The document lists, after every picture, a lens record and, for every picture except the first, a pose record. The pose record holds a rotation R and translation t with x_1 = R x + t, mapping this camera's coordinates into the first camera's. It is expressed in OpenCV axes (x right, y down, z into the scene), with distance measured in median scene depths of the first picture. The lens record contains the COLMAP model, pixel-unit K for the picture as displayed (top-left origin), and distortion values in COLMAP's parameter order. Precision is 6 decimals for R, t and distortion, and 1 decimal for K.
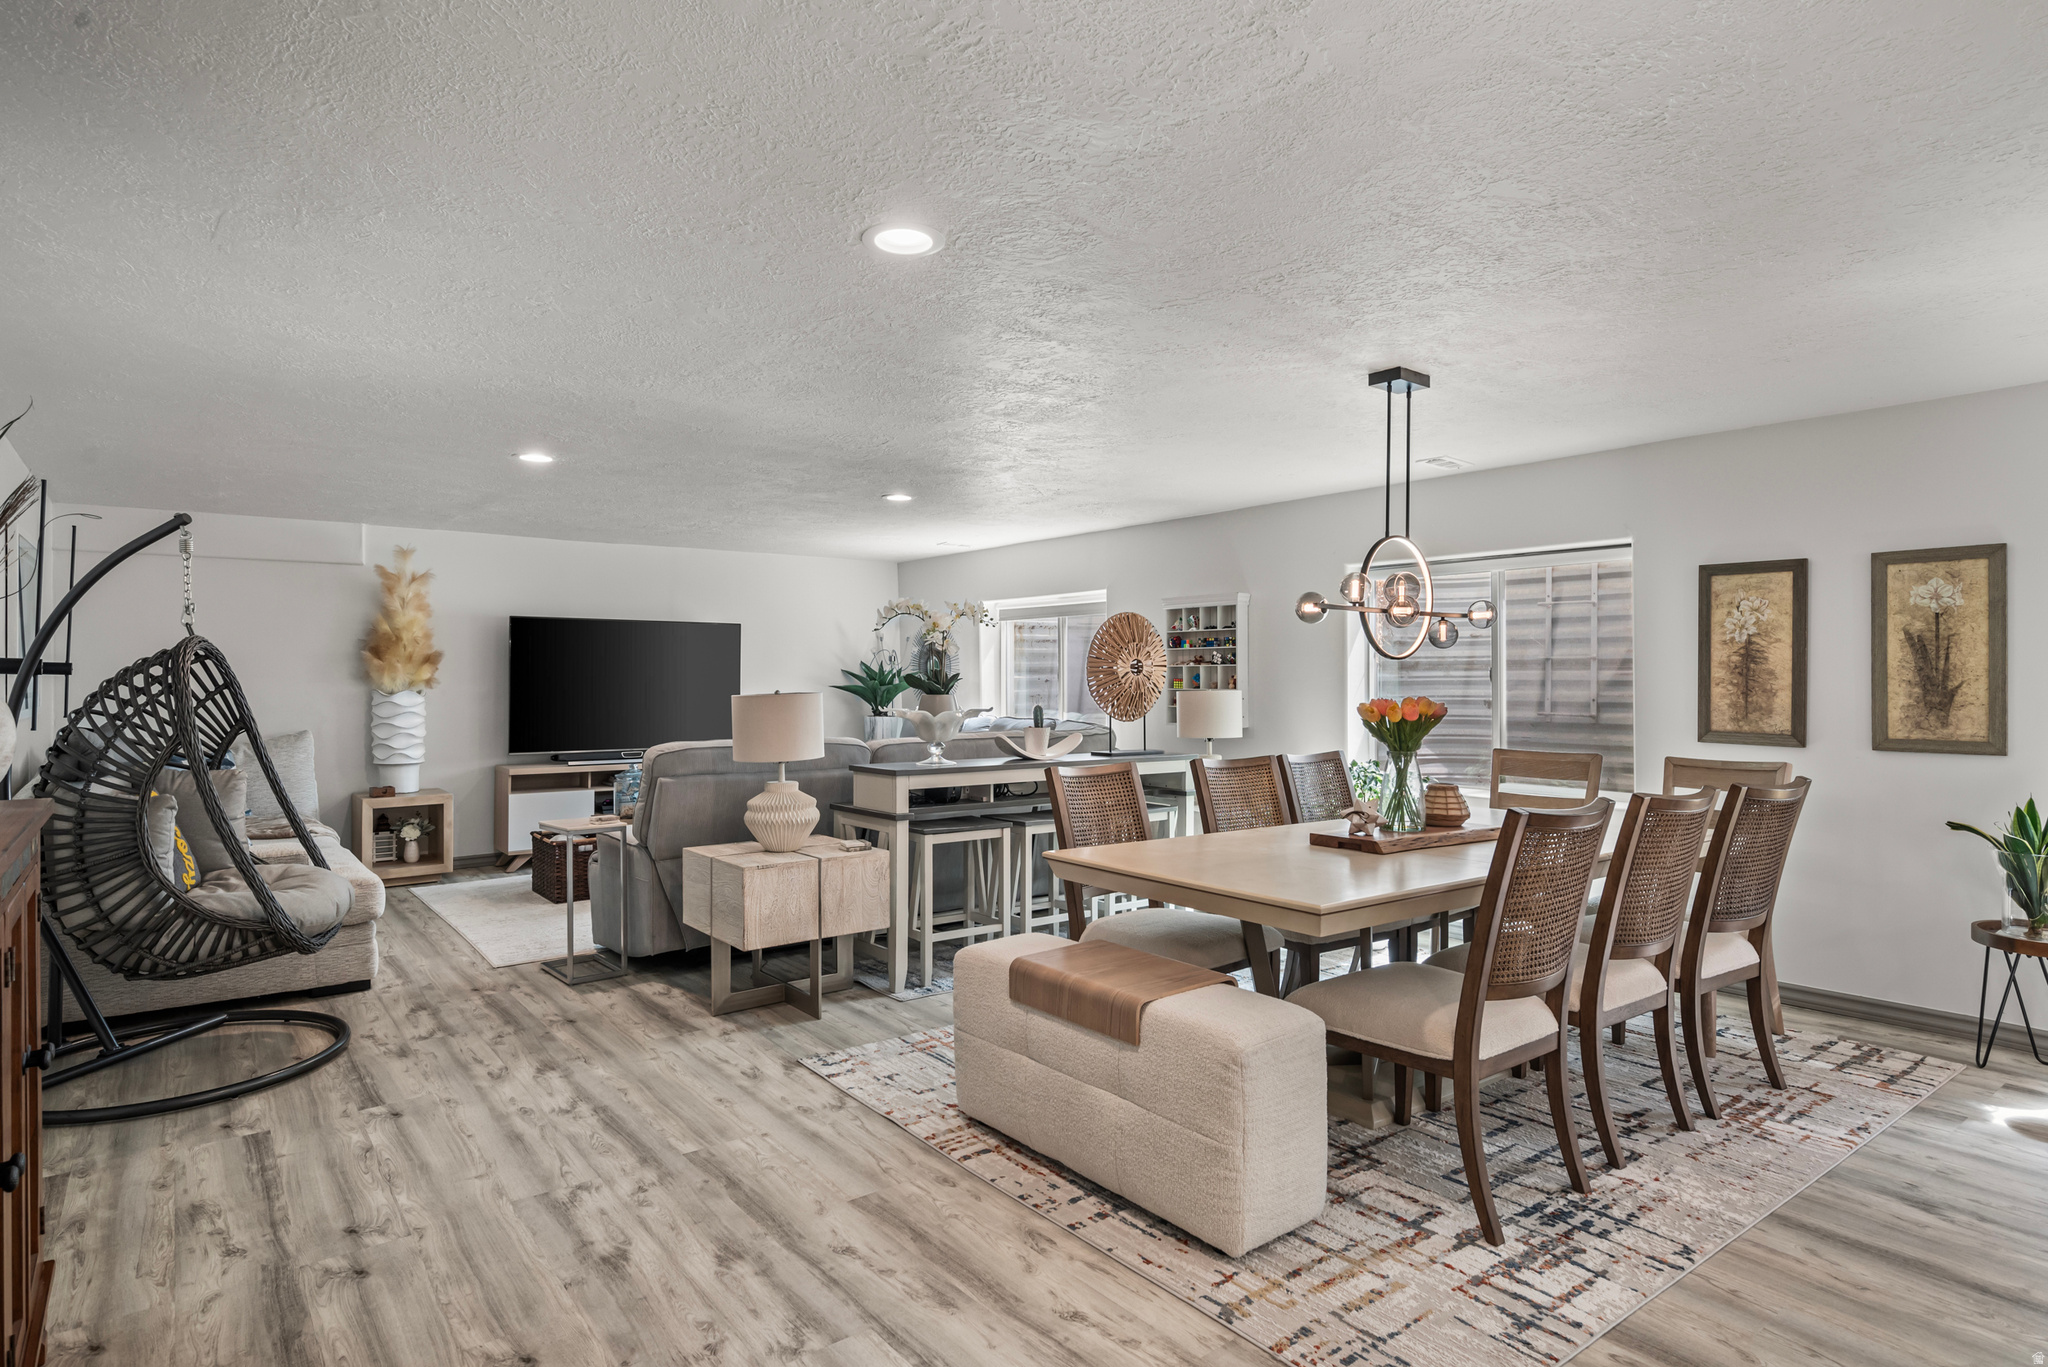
lens RADIAL K [[1116.2, 0, 1029.5], [0, 1116.2, 663.6], [0, 0, 1]] dist [-0.005232, -0.000615]
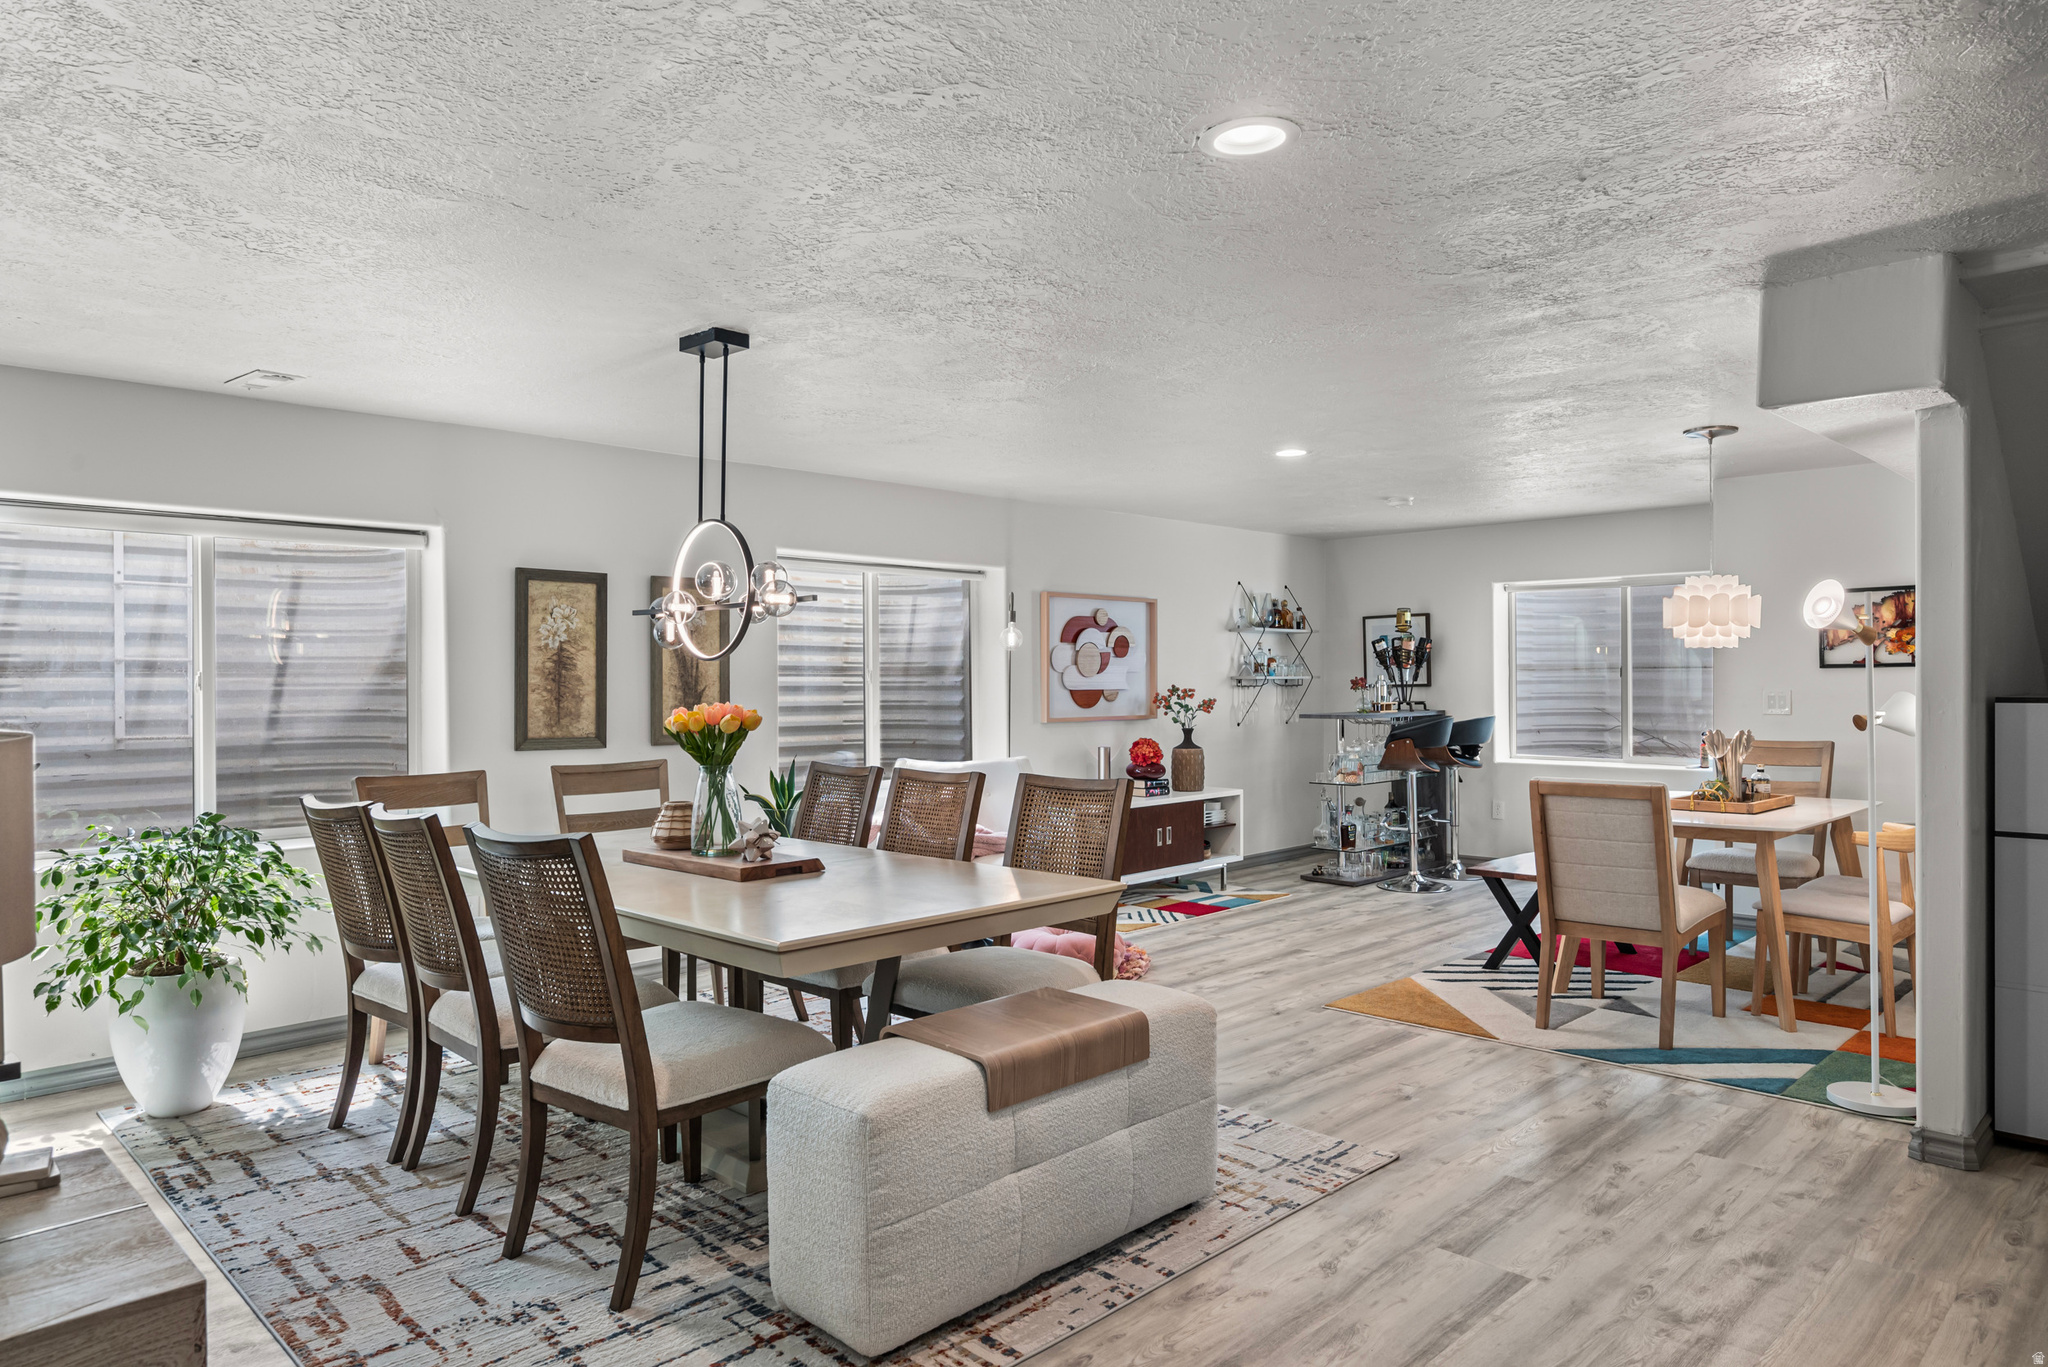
lens RADIAL K [[1281.3, 0, 1029.7], [0, 1281.3, 702.1], [0, 0, 1]] dist [0.038437, 0.002662]
pose [[-0.132076, -0.016308, 0.991105, -0.602117], [-0.005700, 0.999861, 0.015692, 0.008799], [-0.991223, -0.003577, -0.132151, 0.756960]]
